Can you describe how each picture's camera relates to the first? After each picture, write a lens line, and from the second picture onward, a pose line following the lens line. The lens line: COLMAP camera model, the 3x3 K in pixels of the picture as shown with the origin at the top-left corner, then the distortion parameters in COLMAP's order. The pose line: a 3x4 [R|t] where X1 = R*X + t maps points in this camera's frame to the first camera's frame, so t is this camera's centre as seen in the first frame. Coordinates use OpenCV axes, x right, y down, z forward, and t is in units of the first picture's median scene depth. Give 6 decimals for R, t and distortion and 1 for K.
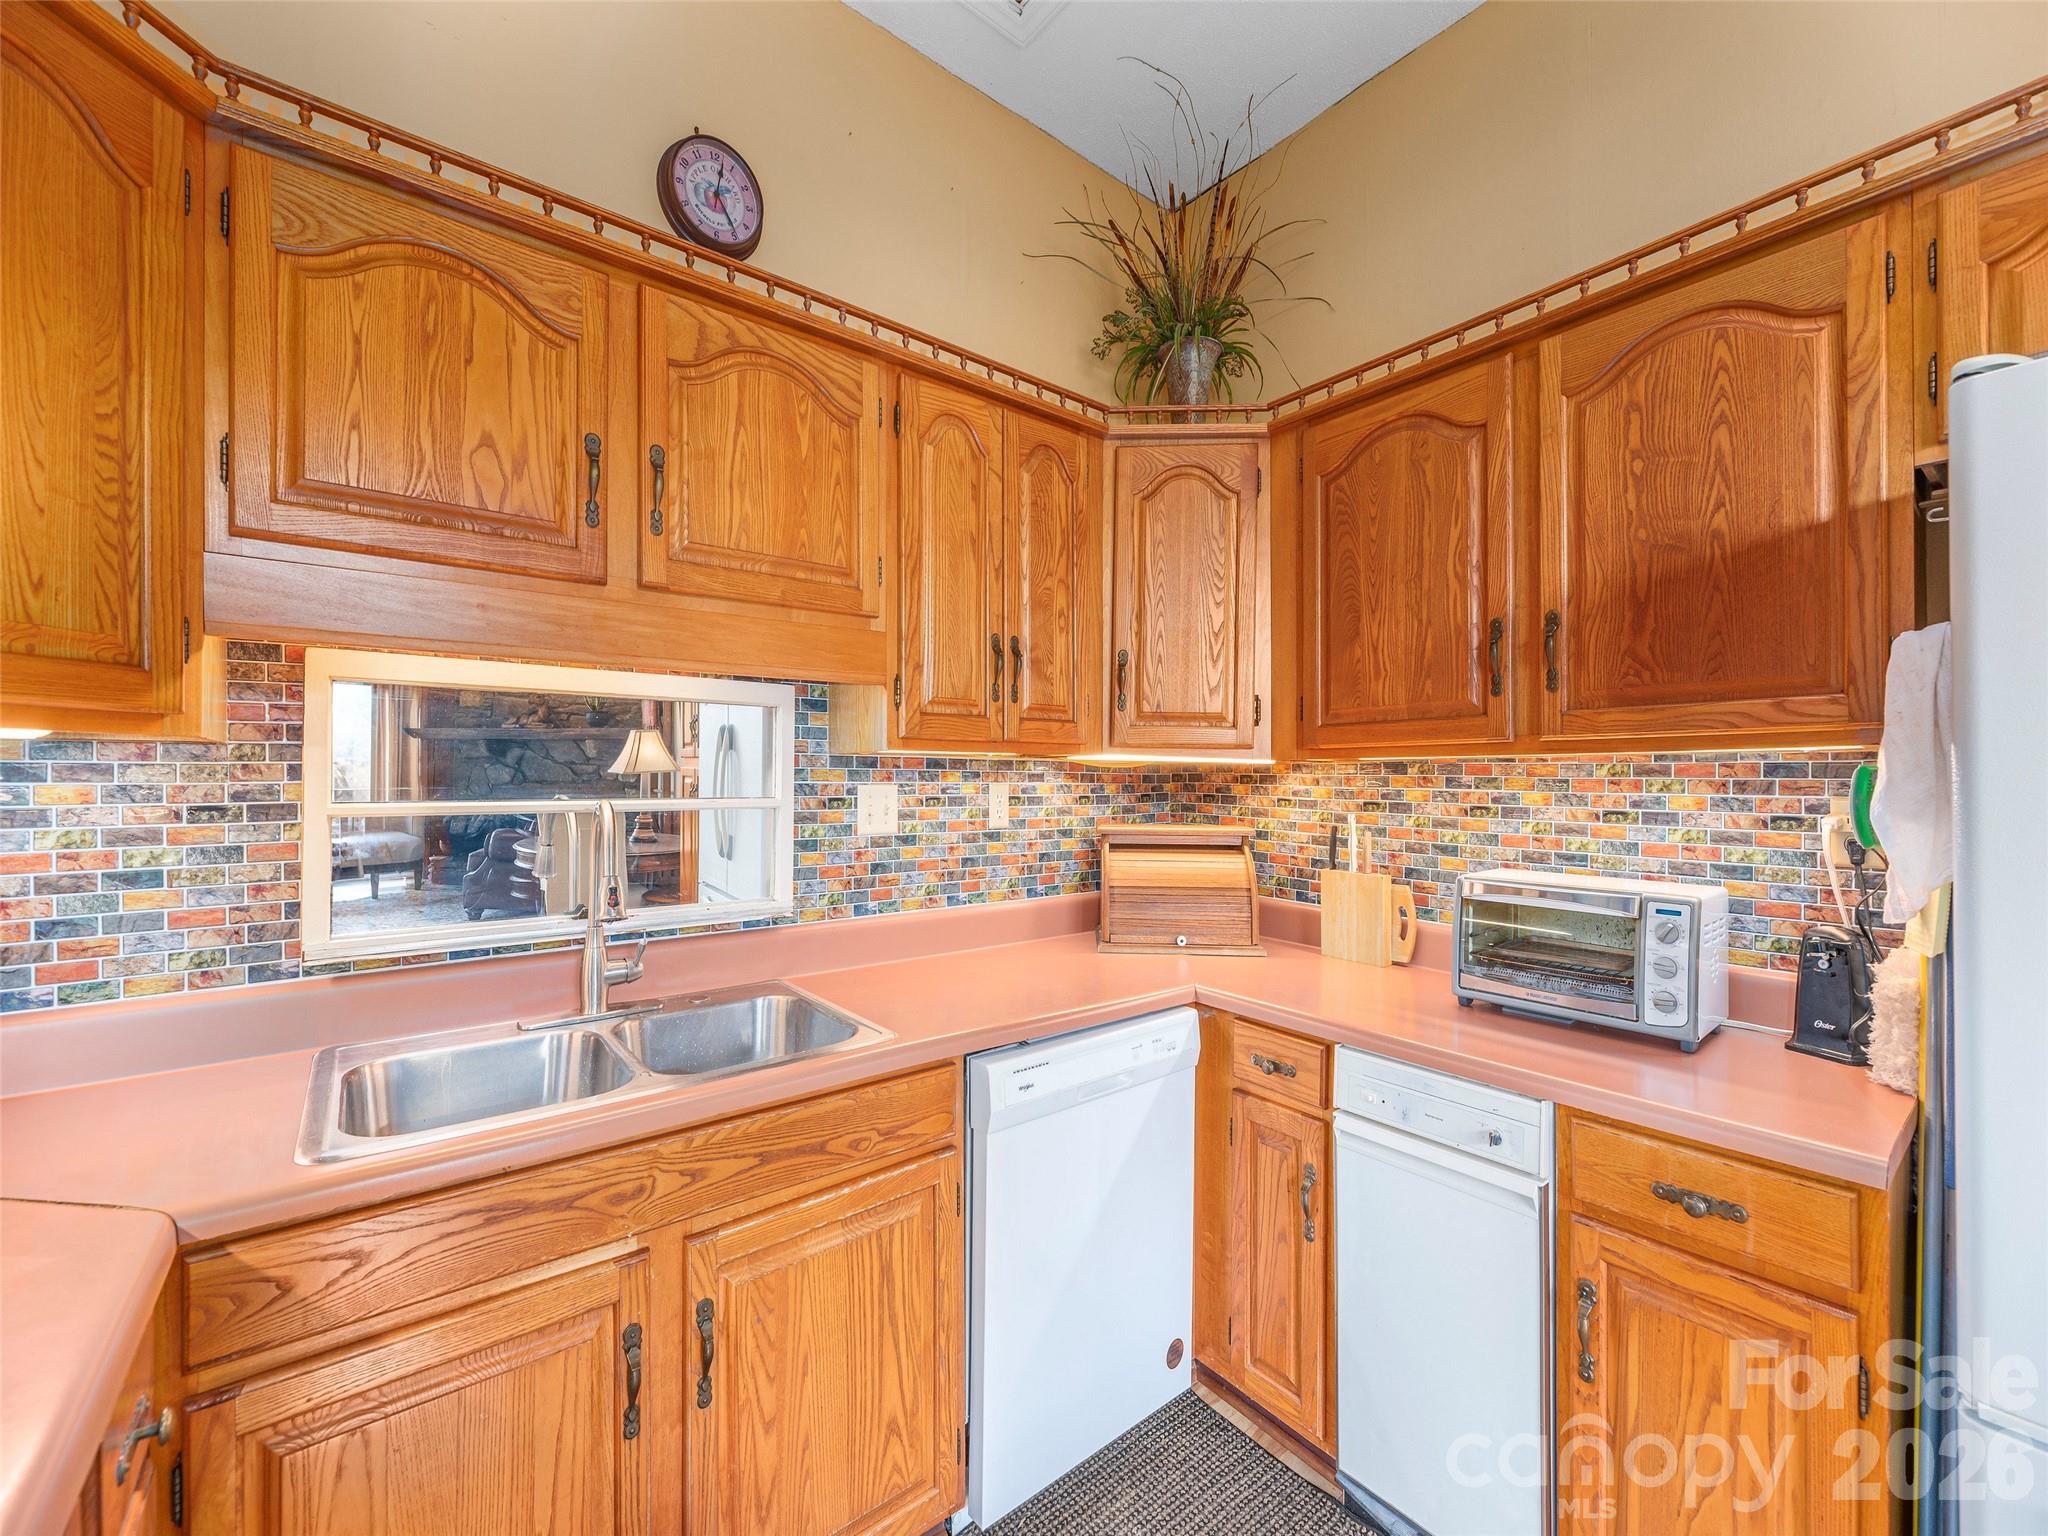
lens RADIAL K [[841.7, 0, 1042.8], [0, 841.7, 776.9], [0, 0, 1]] dist [-0.001890, 0.000091]
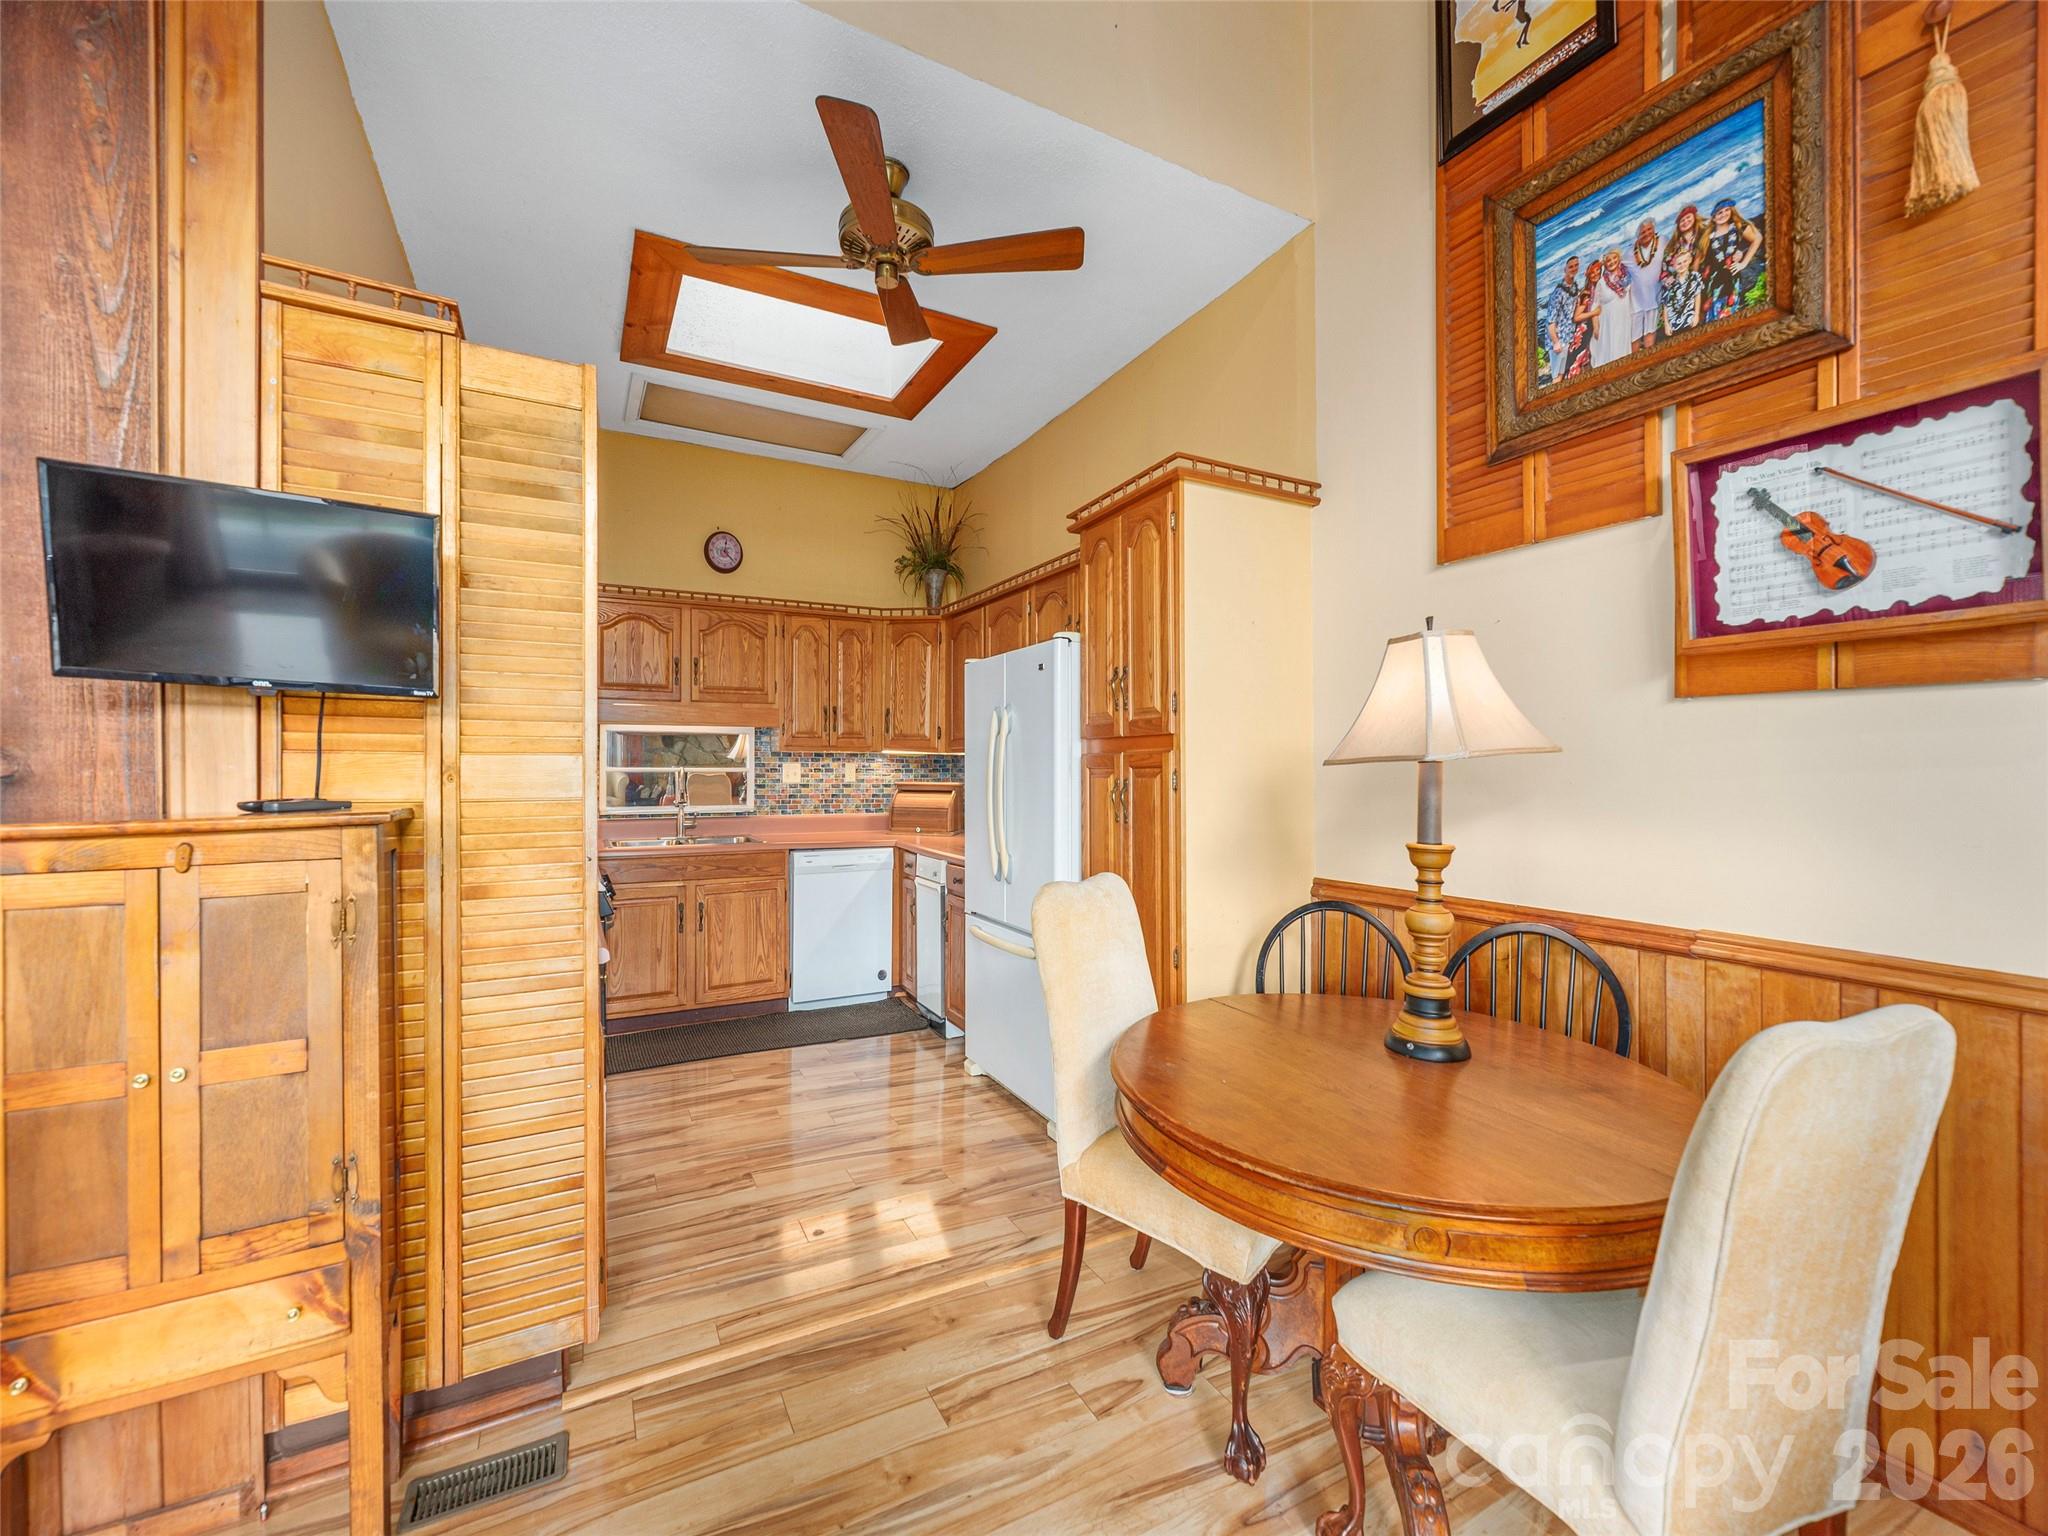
lens RADIAL K [[826.9, 0, 1024.0], [0, 826.9, 768.0], [0, 0, 1]] dist [-0.000754, -0.000210]
pose [[0.983307, 0.002928, -0.181930, 1.004232], [-0.001743, 0.999976, 0.006674, 0.005951], [0.181945, -0.006245, 0.983289, -1.401053]]
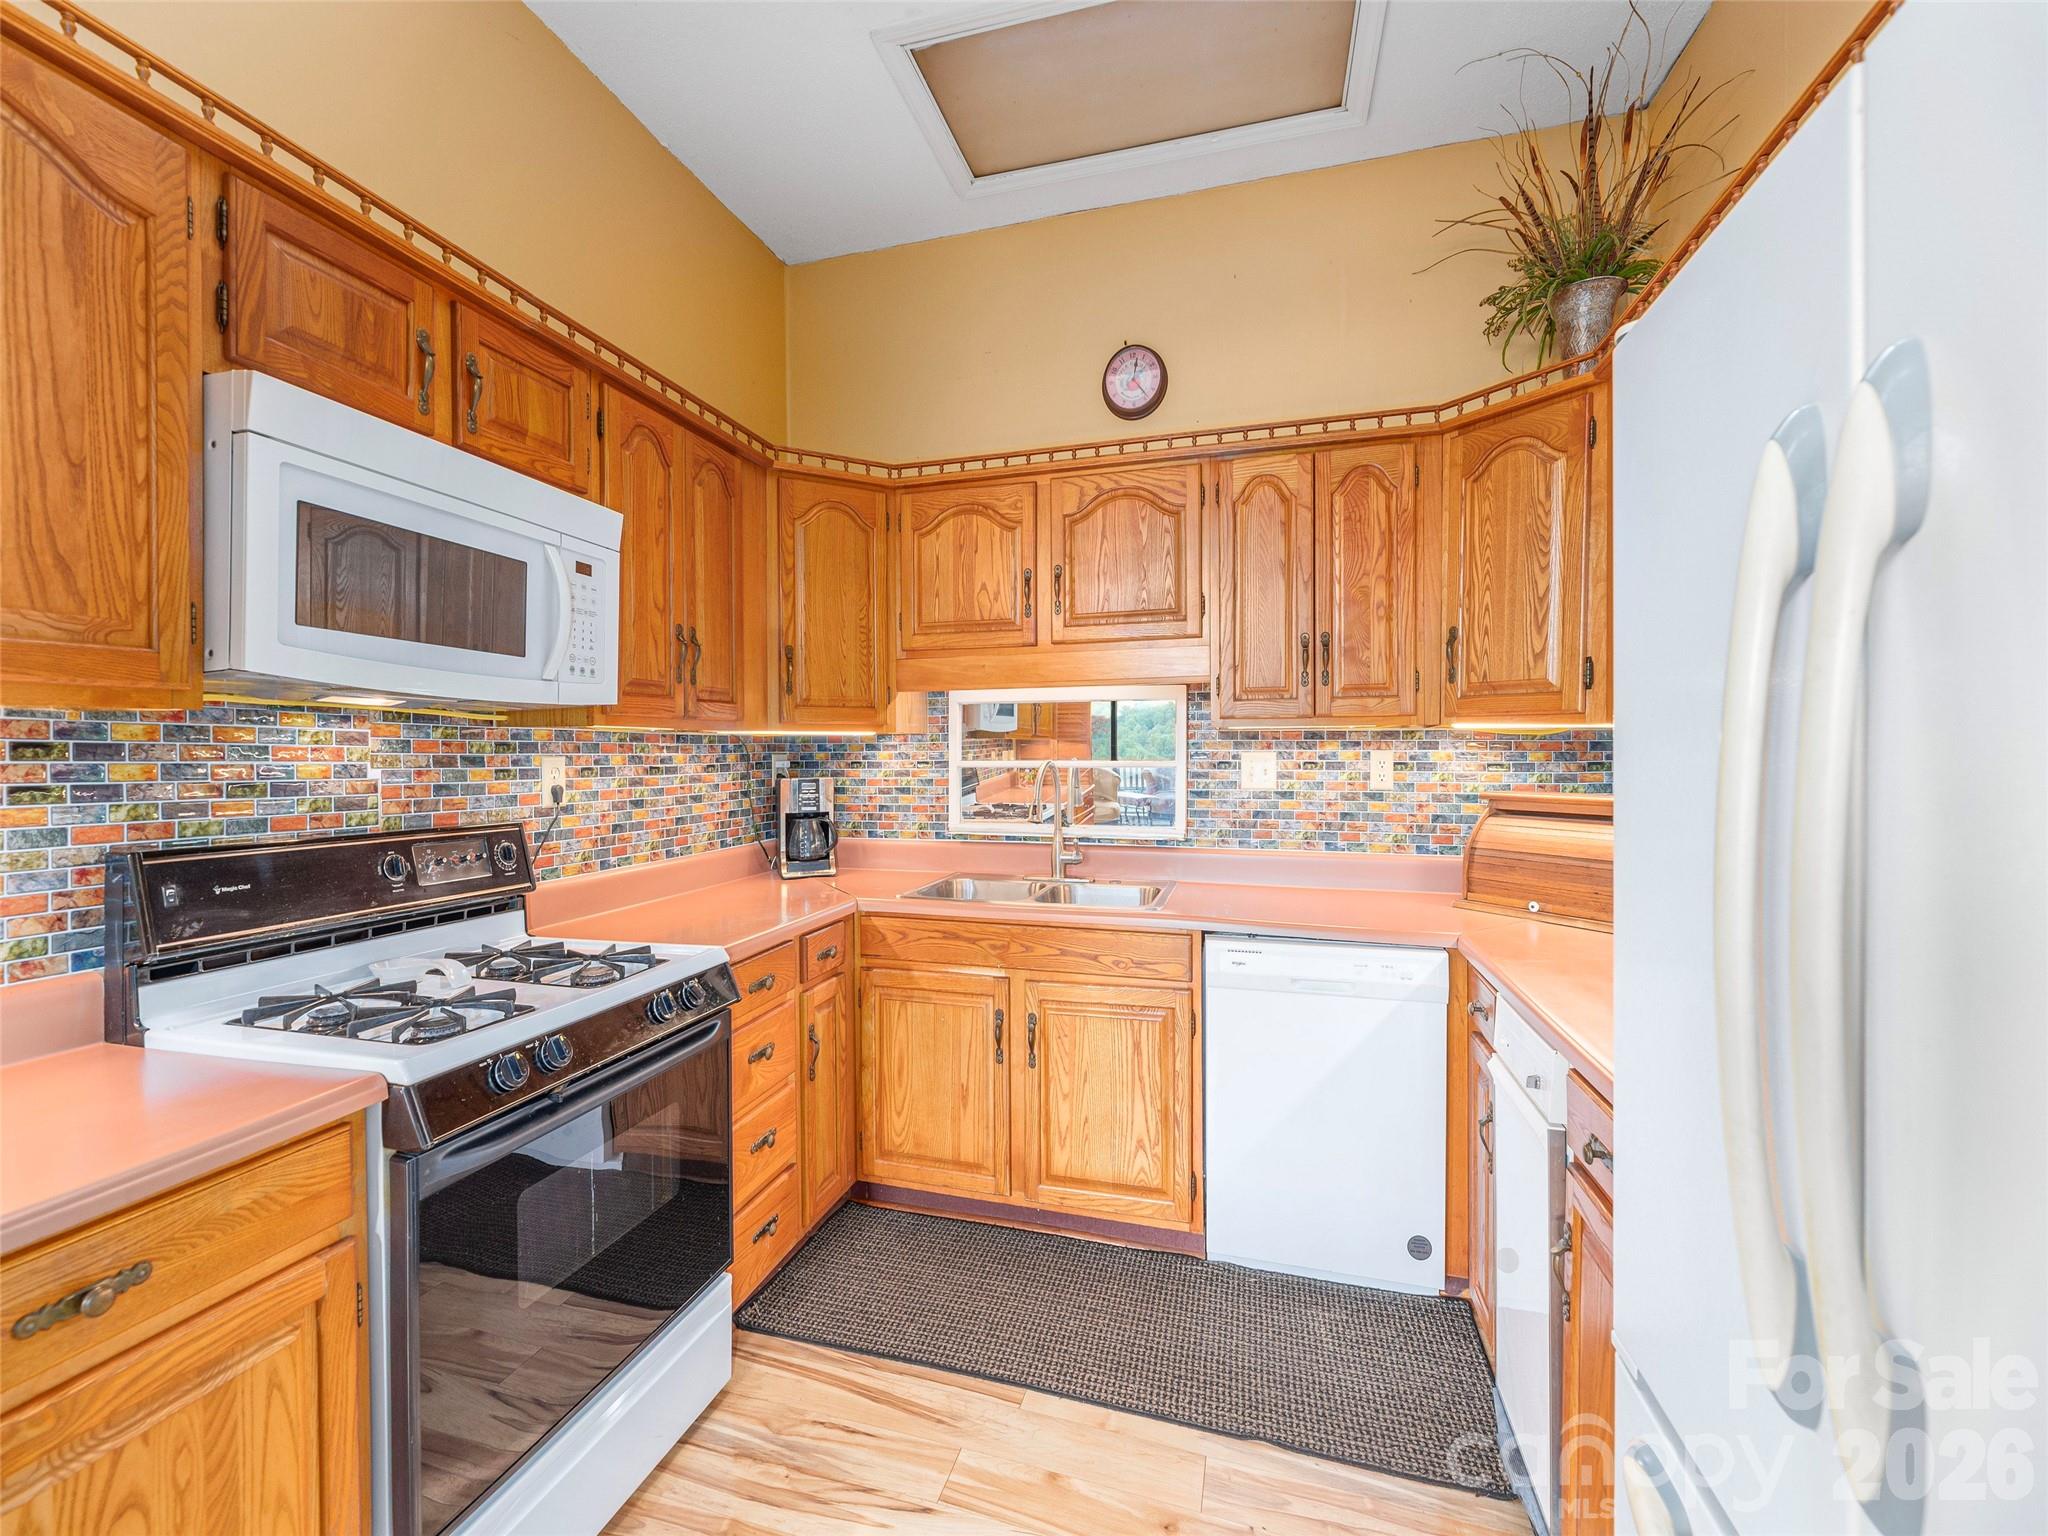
lens RADIAL K [[836.5, 0, 1004.4], [0, 836.5, 762.0], [0, 0, 1]] dist [-0.000633, -0.000102]
pose [[0.570230, 0.004748, -0.821472, 0.711746], [0.005412, 0.999940, 0.009536, 0.010833], [0.821467, -0.009883, 0.570170, -0.097225]]
